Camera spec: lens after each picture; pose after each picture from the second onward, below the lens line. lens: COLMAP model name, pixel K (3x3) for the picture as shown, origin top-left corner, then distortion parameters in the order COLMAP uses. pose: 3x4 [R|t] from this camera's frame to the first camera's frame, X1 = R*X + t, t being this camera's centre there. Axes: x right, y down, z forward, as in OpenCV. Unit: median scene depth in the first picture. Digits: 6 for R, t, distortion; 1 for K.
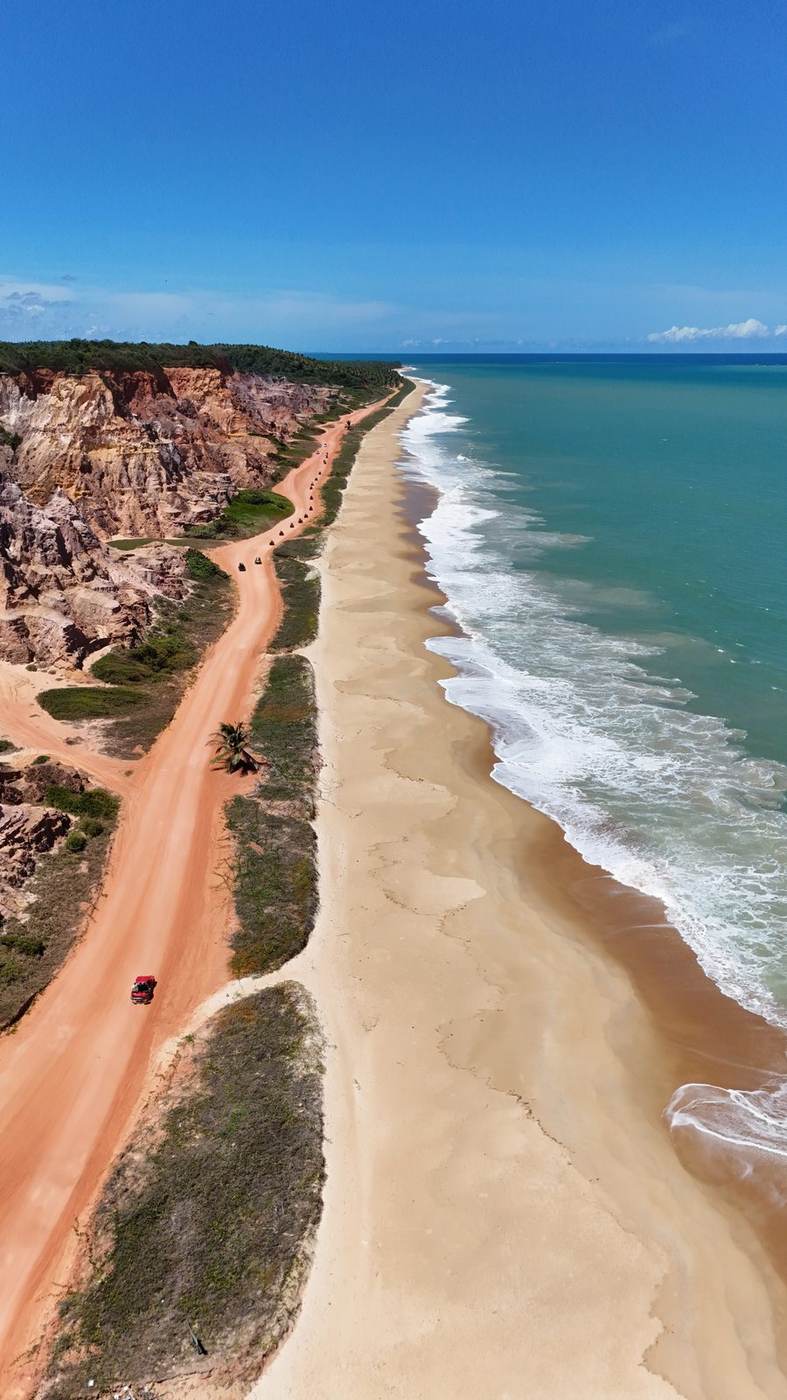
lens RADIAL K [[1041.0, 0, 385.9], [0, 1041.0, 698.3], [0, 0, 1]] dist [0.079163, -0.066843]
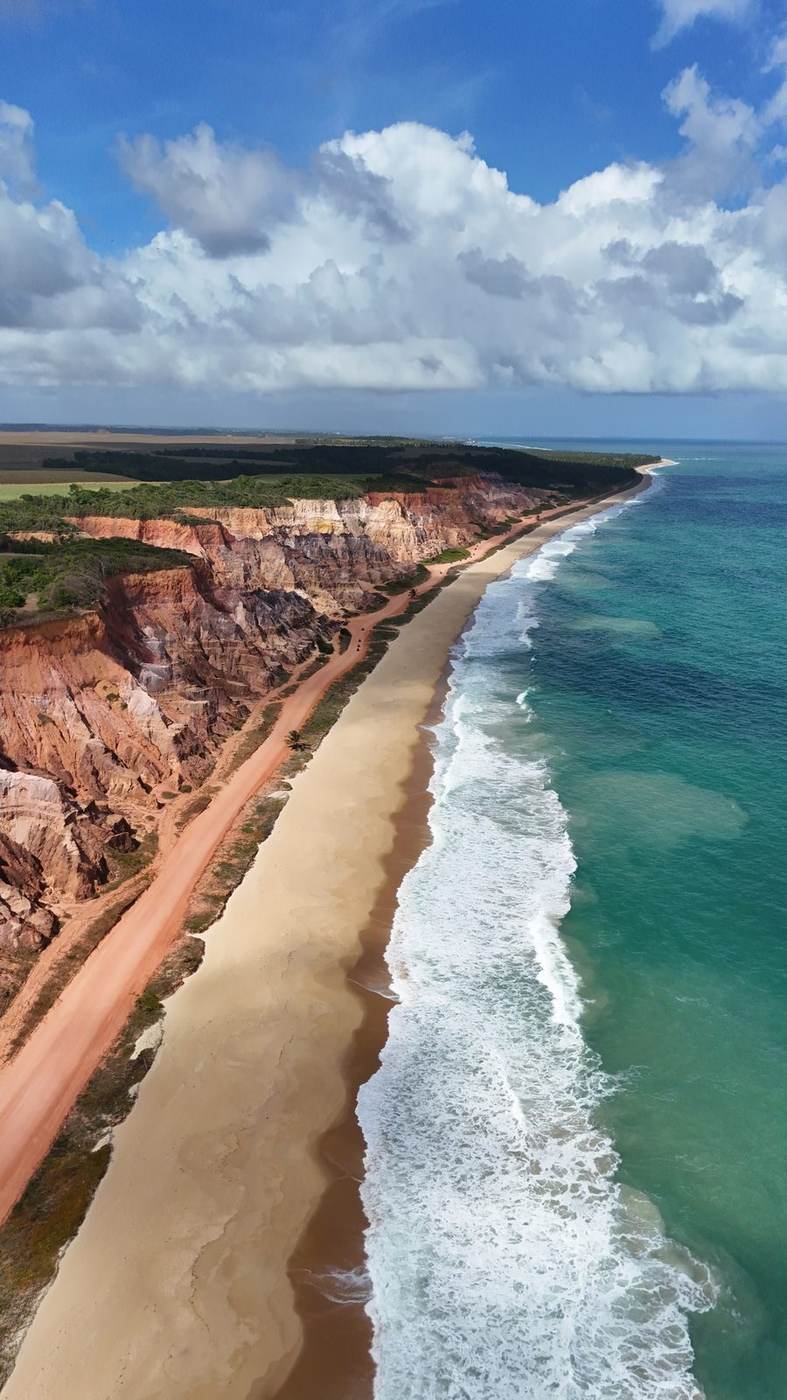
lens RADIAL K [[1041.0, 0, 385.9], [0, 1041.0, 698.3], [0, 0, 1]] dist [0.079163, -0.066843]
pose [[0.962738, 0.082417, -0.257570, 0.420784], [-0.100820, 0.993150, -0.059056, 0.345415], [0.250938, 0.082824, 0.964453, -1.510497]]
